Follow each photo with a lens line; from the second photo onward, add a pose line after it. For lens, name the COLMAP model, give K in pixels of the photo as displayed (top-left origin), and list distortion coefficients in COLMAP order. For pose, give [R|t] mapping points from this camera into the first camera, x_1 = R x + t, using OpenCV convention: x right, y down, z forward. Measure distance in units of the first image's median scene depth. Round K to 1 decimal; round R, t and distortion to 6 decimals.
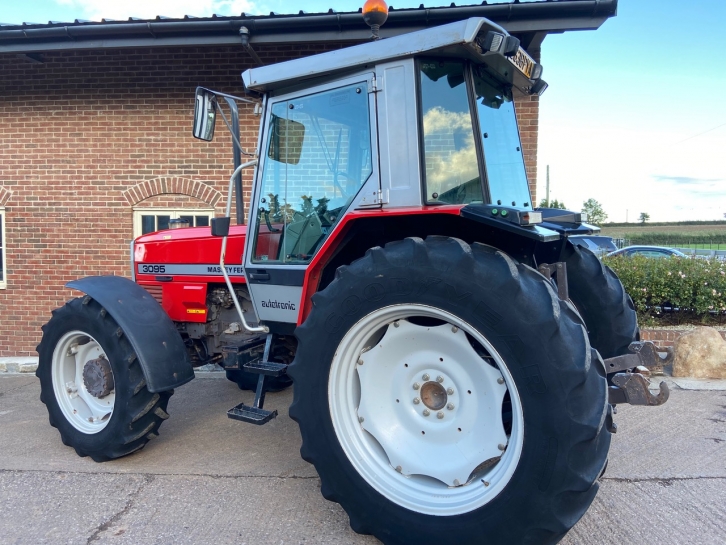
lens RADIAL K [[542.9, 0, 360.3], [0, 542.9, 266.6], [0, 0, 1]] dist [0.125651, -0.159052]
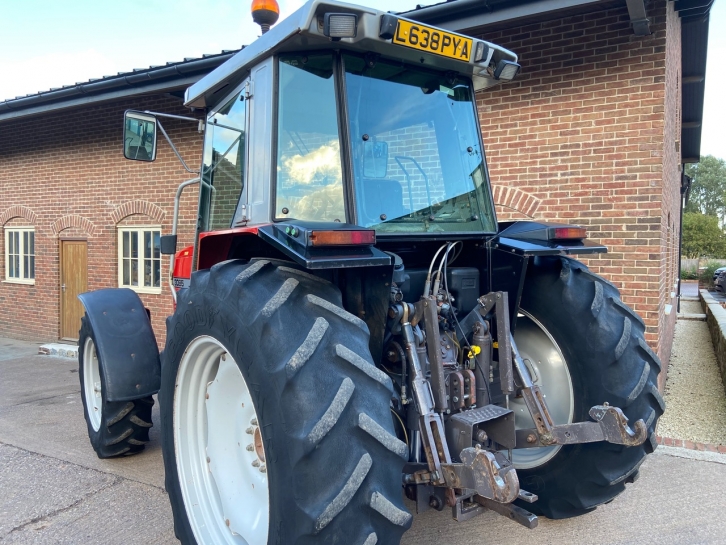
lens RADIAL K [[542.9, 0, 360.3], [0, 542.9, 266.6], [0, 0, 1]] dist [0.125651, -0.159052]
pose [[0.919886, 0.017888, -0.391777, 0.444906], [-0.026037, 0.999541, -0.015498, -0.023619], [0.391320, 0.024457, 0.919930, 0.191911]]
